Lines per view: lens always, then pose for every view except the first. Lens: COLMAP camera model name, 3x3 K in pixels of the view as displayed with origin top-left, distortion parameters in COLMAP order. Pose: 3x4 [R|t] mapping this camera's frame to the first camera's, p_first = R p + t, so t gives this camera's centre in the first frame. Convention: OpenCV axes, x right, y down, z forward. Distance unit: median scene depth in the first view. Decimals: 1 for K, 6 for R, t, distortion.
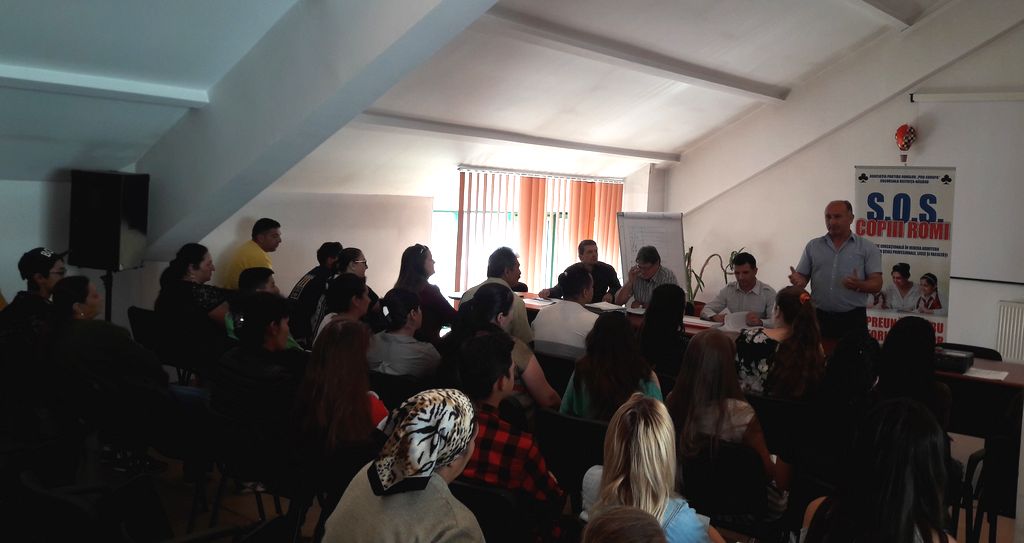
lens RADIAL K [[1037.9, 0, 478.9], [0, 1037.9, 231.4], [0, 0, 1]] dist [0.000021, 0.000000]
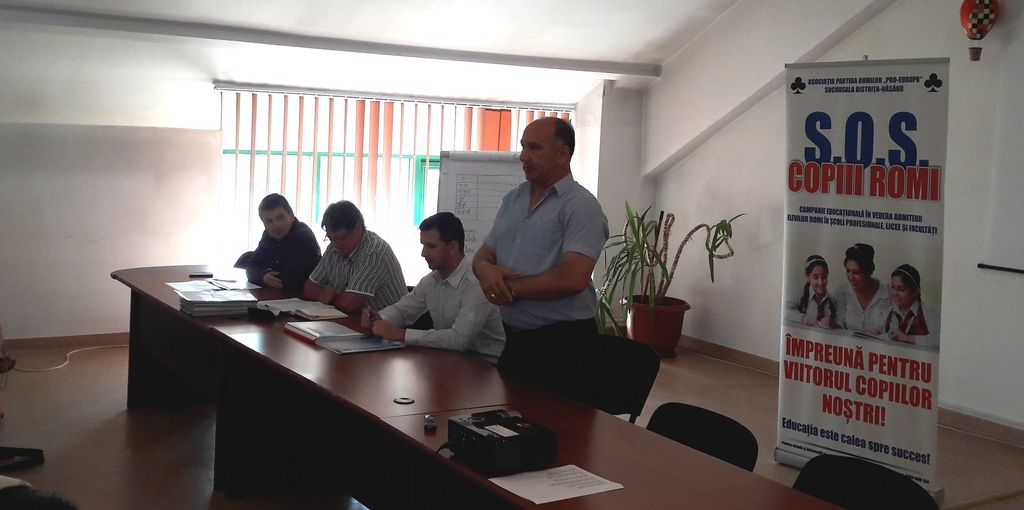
lens RADIAL K [[1181.0, 0, 412.5], [0, 1181.0, 178.8], [0, 0, 1]] dist [0.019846, 0.000000]
pose [[0.916957, 0.009856, -0.398863, 0.440013], [-0.016901, 0.999757, -0.014151, 0.009811], [0.398627, 0.019717, 0.916901, 0.356272]]
